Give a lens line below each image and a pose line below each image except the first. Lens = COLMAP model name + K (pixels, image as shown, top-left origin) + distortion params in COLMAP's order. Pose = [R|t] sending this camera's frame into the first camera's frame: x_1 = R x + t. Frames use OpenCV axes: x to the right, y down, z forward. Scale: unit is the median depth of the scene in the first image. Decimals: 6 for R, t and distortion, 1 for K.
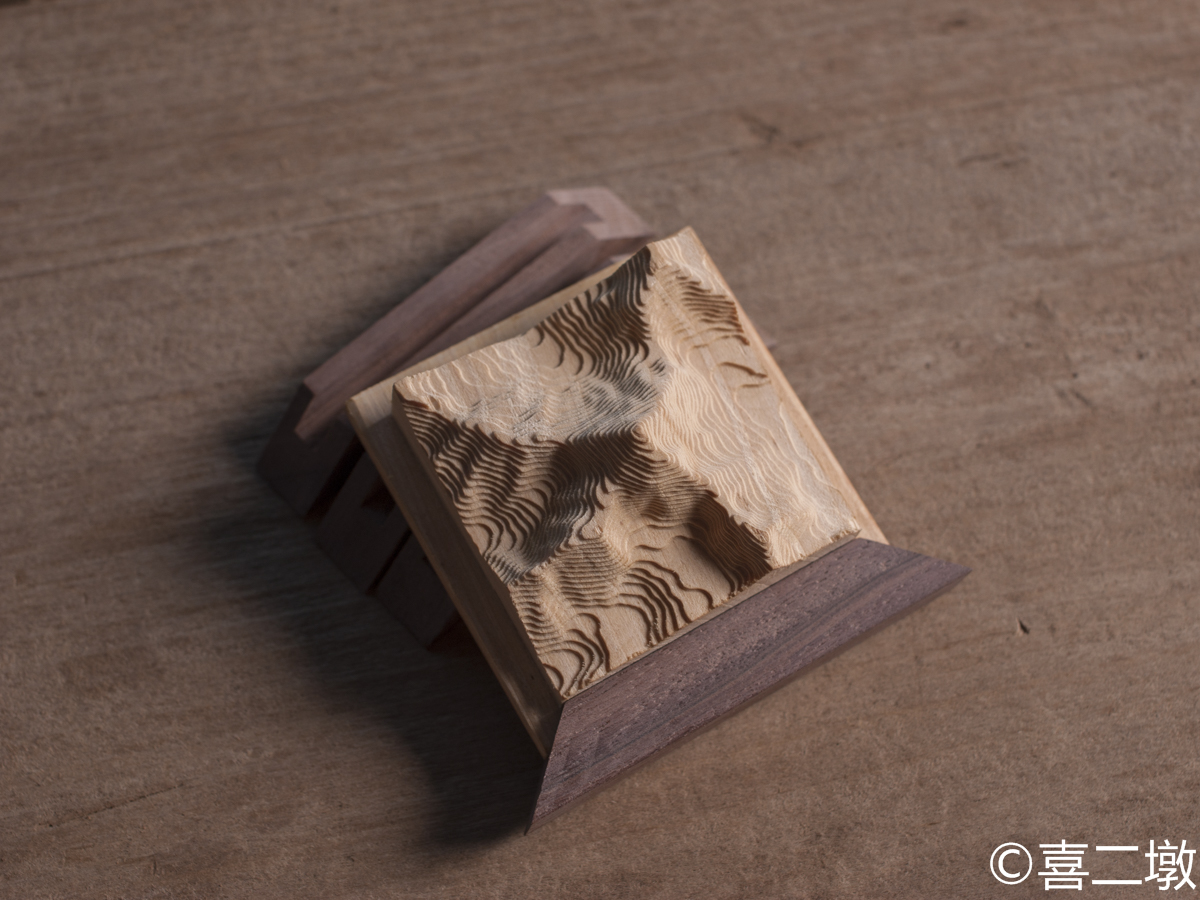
lens RADIAL K [[2329.7, 0, 600.0], [0, 2329.7, 450.0], [0, 0, 1]] dist [0.002325, 0.007814]
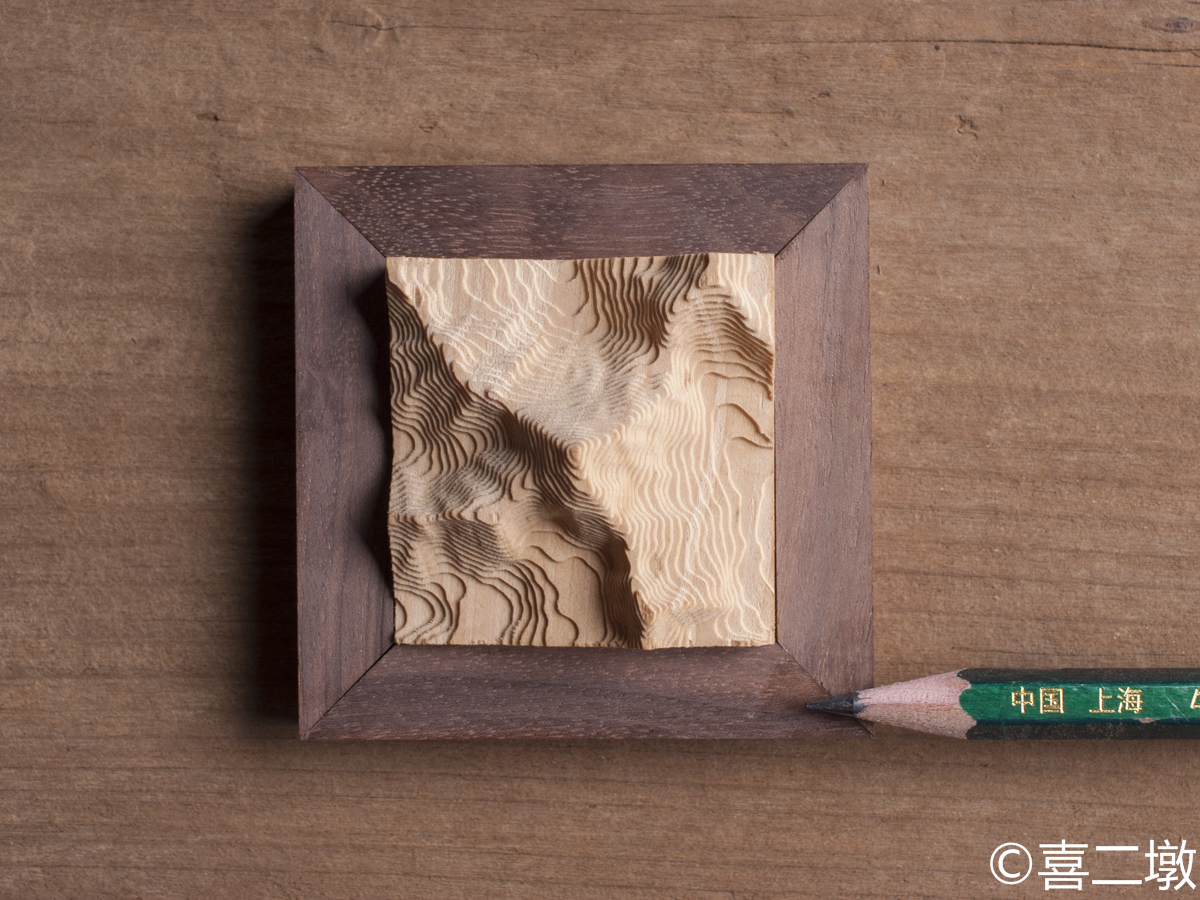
lens RADIAL K [[2329.7, 0, 600.0], [0, 2329.7, 450.0], [0, 0, 1]] dist [0.002325, 0.007814]
pose [[0.855671, 0.500184, -0.132826, 0.139487], [-0.437523, 0.836252, 0.330539, -0.301275], [0.276406, -0.224718, 0.934399, 0.164425]]
